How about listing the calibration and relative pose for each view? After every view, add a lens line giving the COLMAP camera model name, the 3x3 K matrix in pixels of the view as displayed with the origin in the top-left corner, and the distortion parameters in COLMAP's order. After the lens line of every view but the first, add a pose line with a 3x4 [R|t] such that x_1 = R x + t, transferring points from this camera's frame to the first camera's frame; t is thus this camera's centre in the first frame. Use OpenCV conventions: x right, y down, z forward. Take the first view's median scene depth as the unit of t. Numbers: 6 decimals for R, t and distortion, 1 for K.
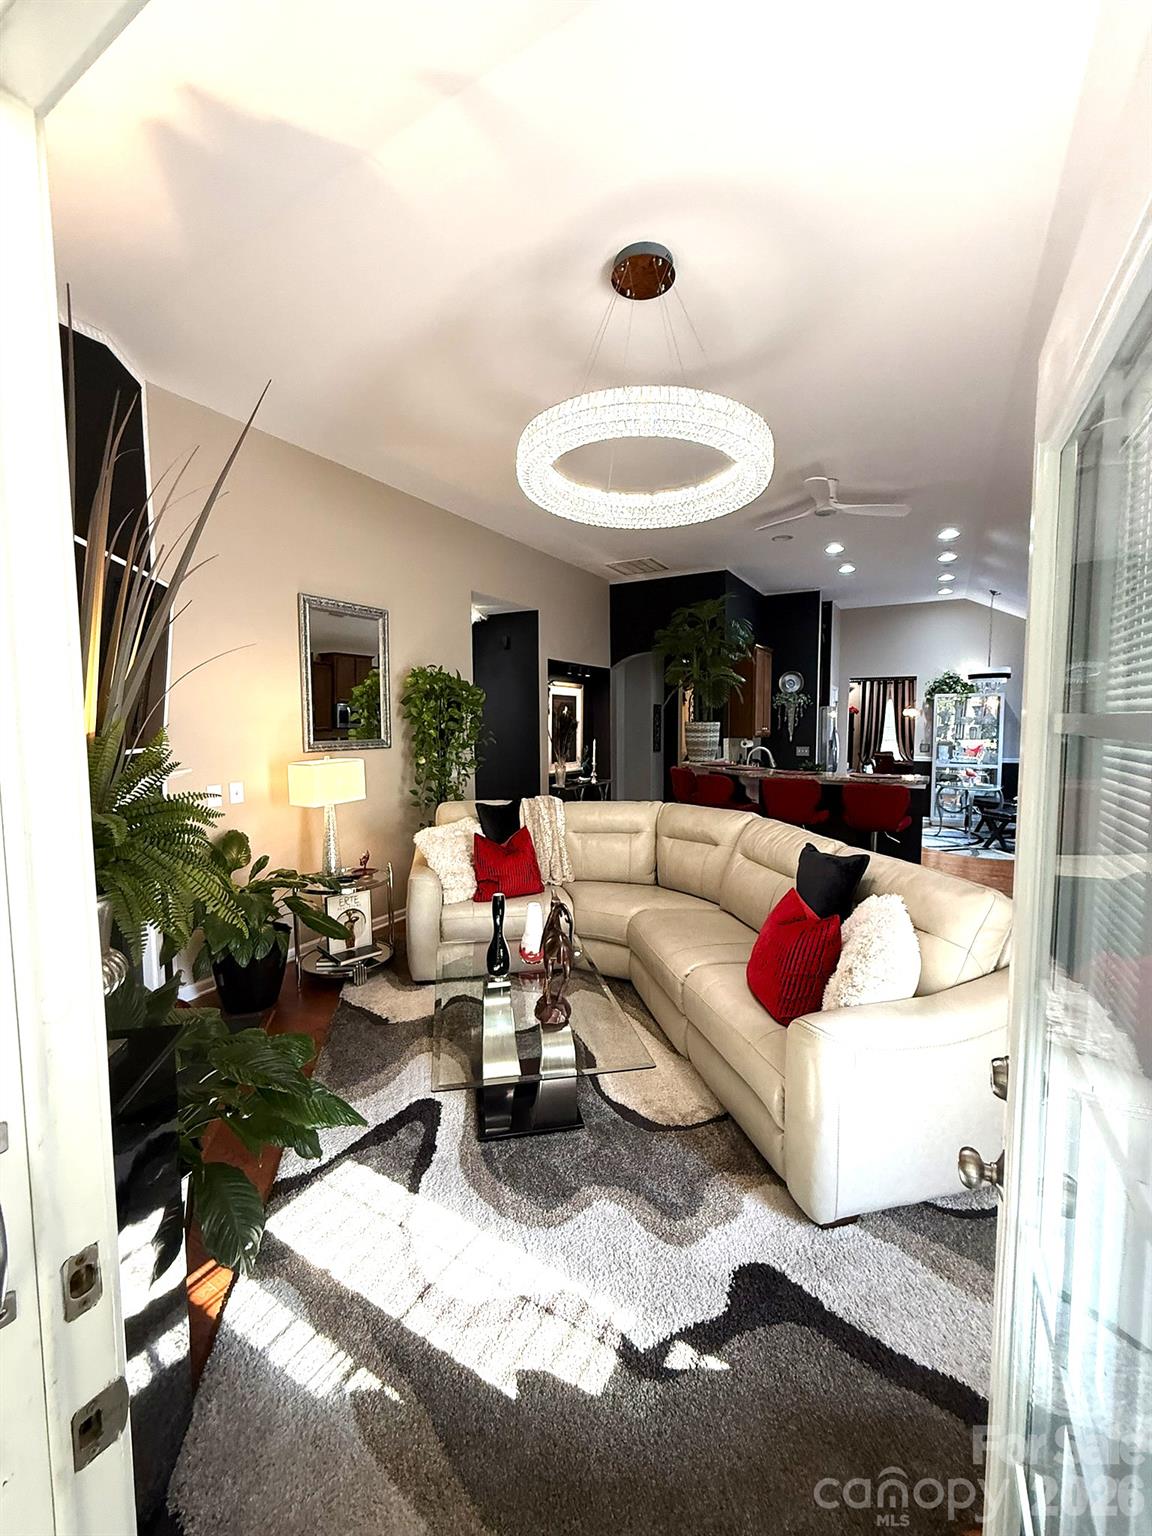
lens RADIAL K [[618.2, 0, 579.1], [0, 618.2, 766.0], [0, 0, 1]] dist [0.001958, 0.000037]
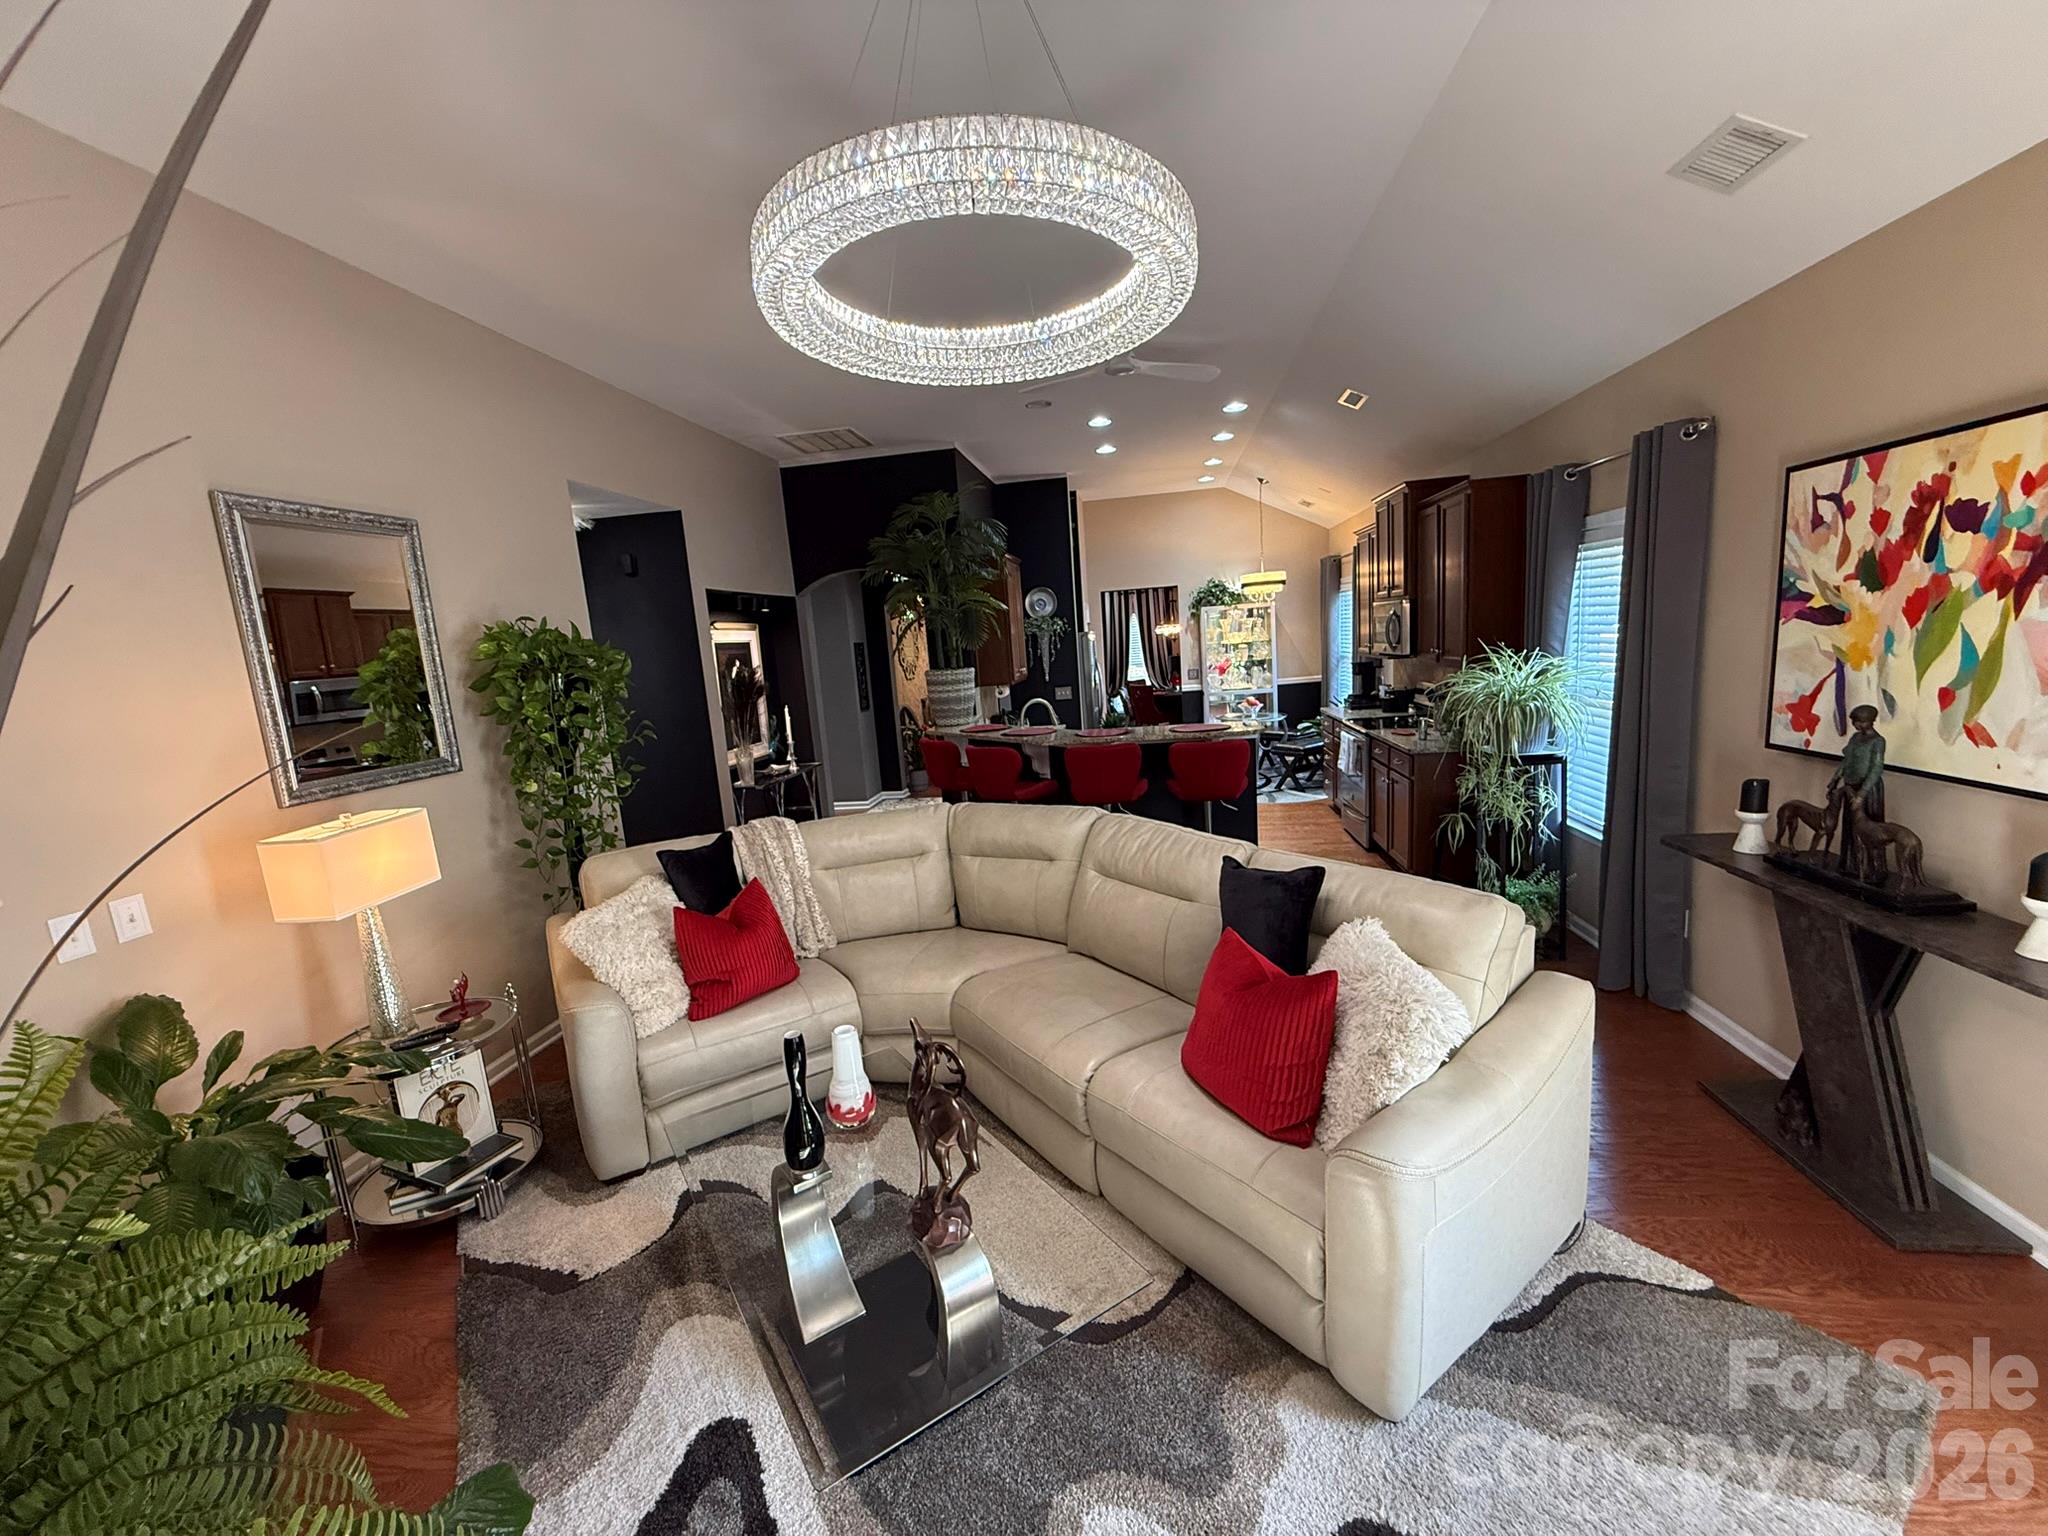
lens RADIAL K [[824.3, 0, 1026.4], [0, 824.3, 770.8], [0, 0, 1]] dist [0.001958, 0.000037]
pose [[0.927197, -0.123258, 0.353714, -0.107401], [0.097176, 0.991131, 0.090649, -0.052623], [-0.361749, -0.049677, 0.930951, 0.139631]]
